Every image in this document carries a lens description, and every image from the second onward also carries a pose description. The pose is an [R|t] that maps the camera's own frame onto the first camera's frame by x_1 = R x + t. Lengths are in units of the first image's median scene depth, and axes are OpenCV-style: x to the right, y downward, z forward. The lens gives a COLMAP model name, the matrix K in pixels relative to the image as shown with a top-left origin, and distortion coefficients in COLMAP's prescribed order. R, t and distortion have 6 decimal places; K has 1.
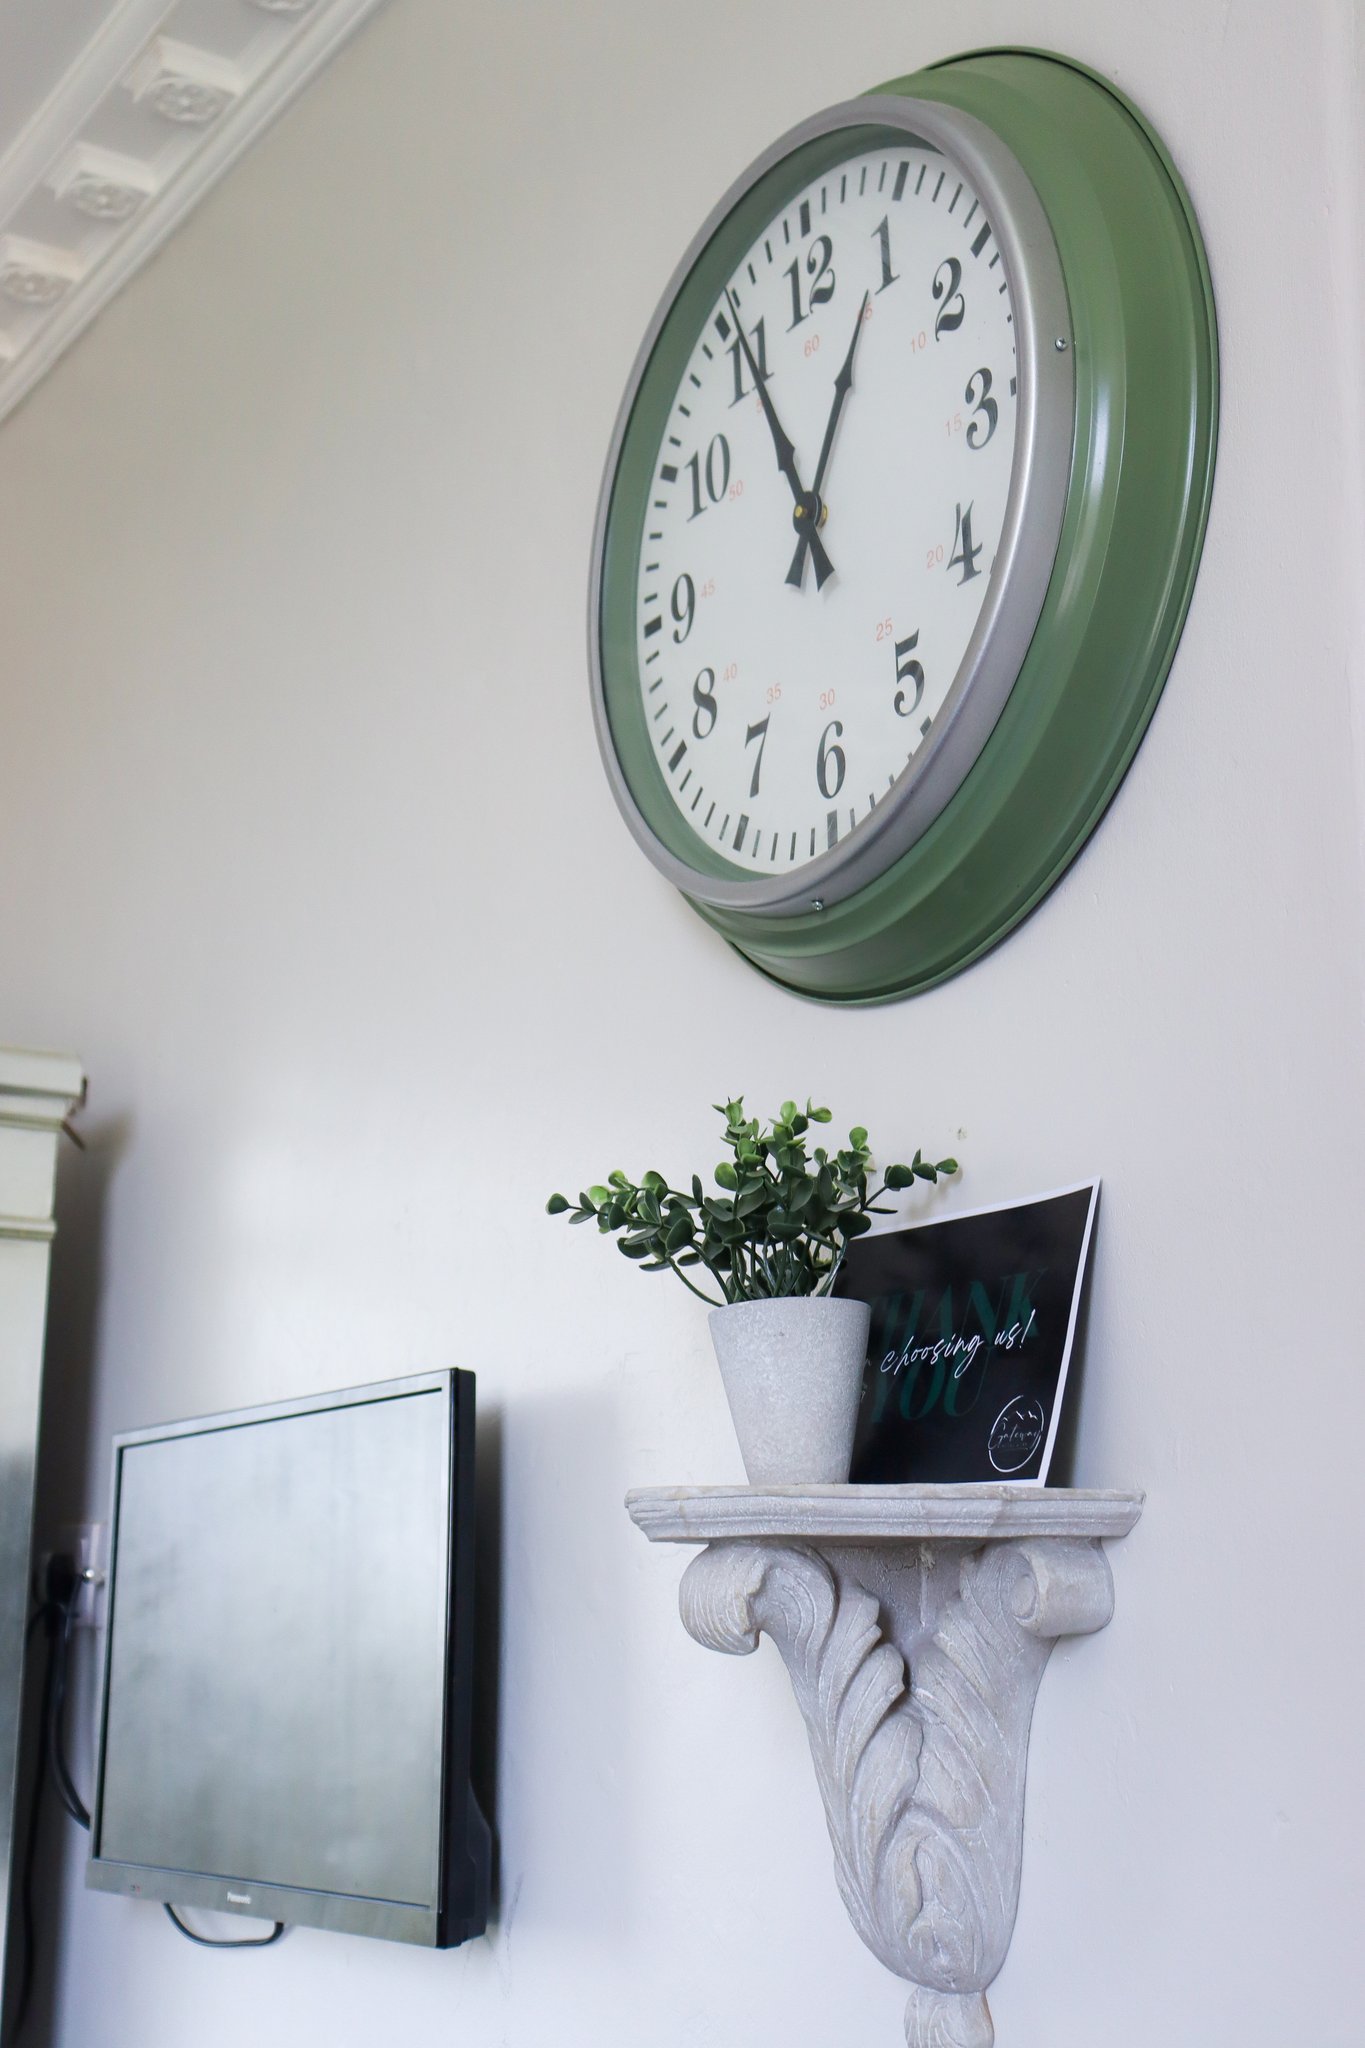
lens RADIAL K [[2747.9, 0, 682.5], [0, 2747.9, 1024.0], [0, 0, 1]] dist [0.036970, 0.031475]
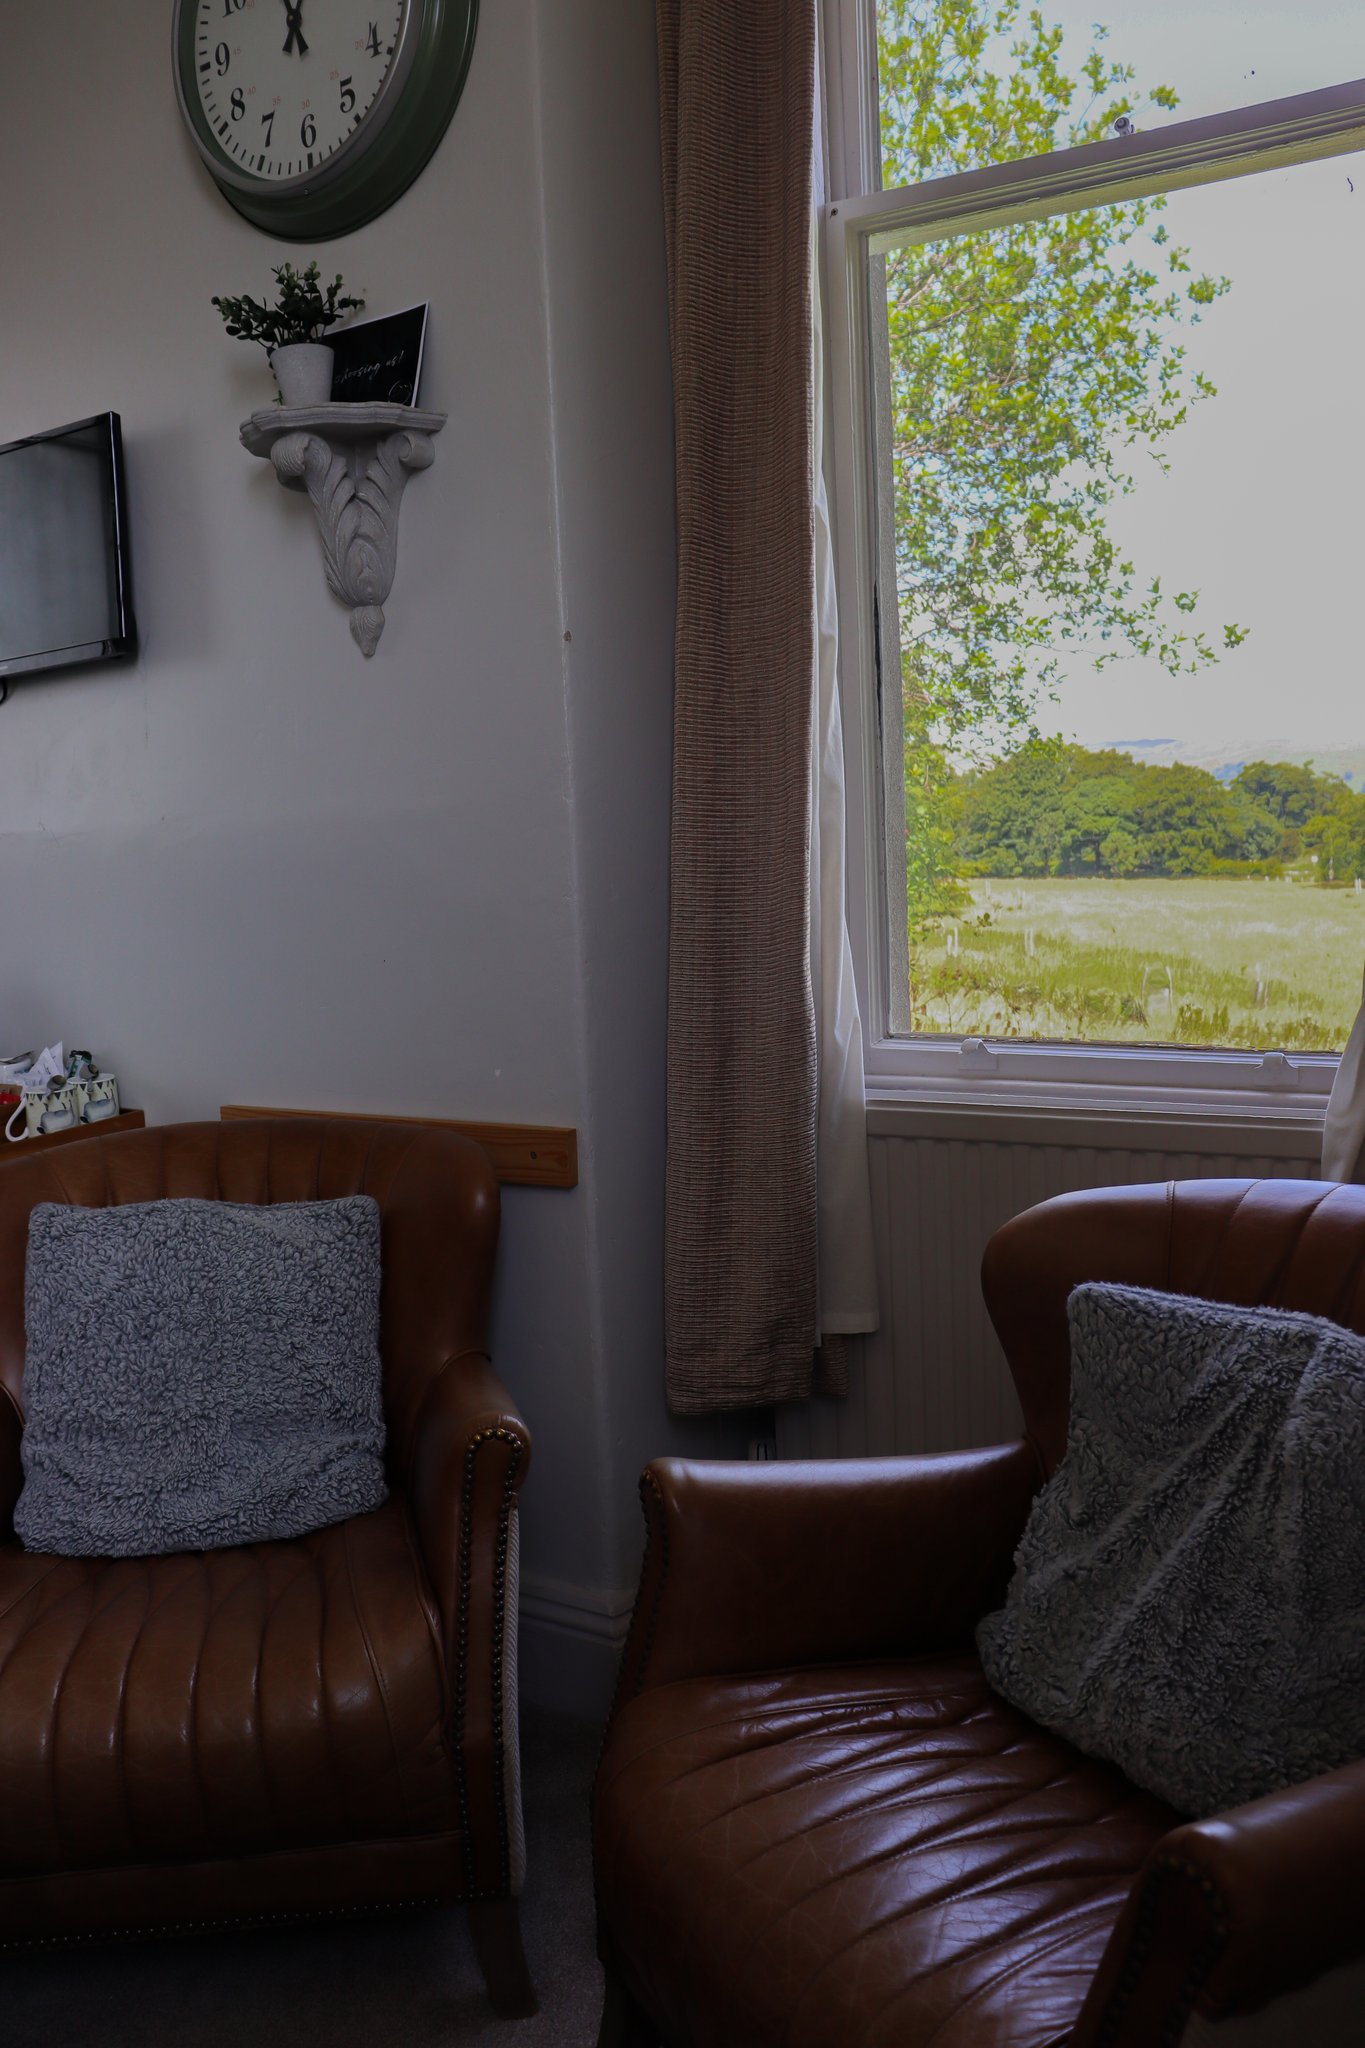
lens RADIAL K [[1695.7, 0, 682.5], [0, 1695.7, 1024.0], [0, 0, 1]] dist [-0.172297, 0.172853]
pose [[0.897877, -0.084589, 0.432043, -0.350225], [-0.052812, 0.953585, 0.296456, 0.220491], [-0.437067, -0.288998, 0.851735, -0.628778]]
